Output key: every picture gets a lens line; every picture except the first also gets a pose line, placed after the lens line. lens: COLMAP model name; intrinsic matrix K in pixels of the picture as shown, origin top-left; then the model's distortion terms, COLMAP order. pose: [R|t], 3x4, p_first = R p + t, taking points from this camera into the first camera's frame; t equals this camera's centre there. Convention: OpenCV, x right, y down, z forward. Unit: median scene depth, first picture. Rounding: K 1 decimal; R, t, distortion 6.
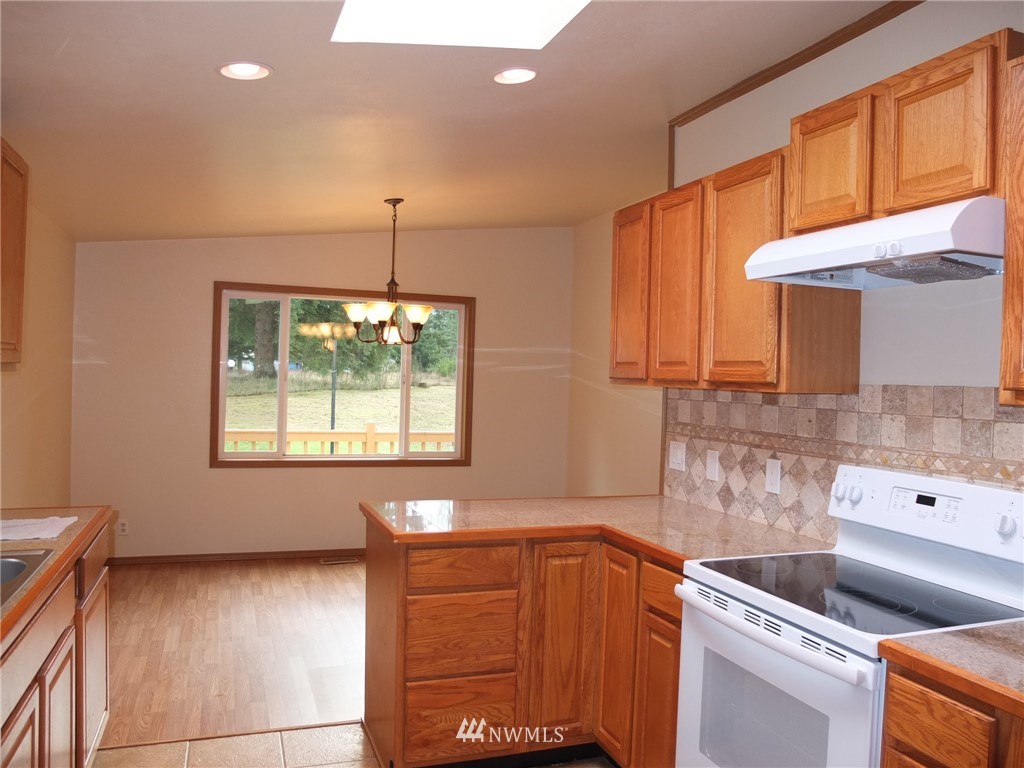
lens RADIAL K [[804.6, 0, 521.4], [0, 804.6, 380.9], [0, 0, 1]] dist [-0.094064, 0.067770]
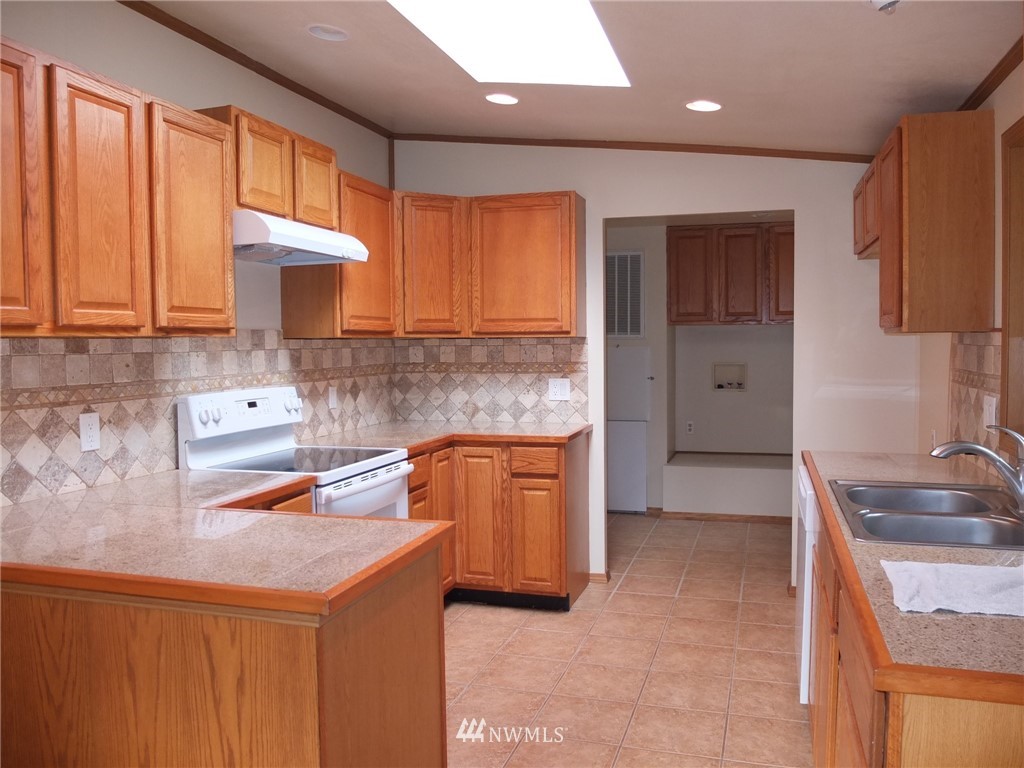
lens RADIAL K [[804.6, 0, 519.5], [0, 804.6, 382.3], [0, 0, 1]] dist [-0.094064, 0.067770]
pose [[-0.796331, -0.052511, 0.602578, -0.603463], [-0.009859, 0.997219, 0.073873, -0.007480], [-0.604781, 0.052886, -0.794634, 1.397718]]
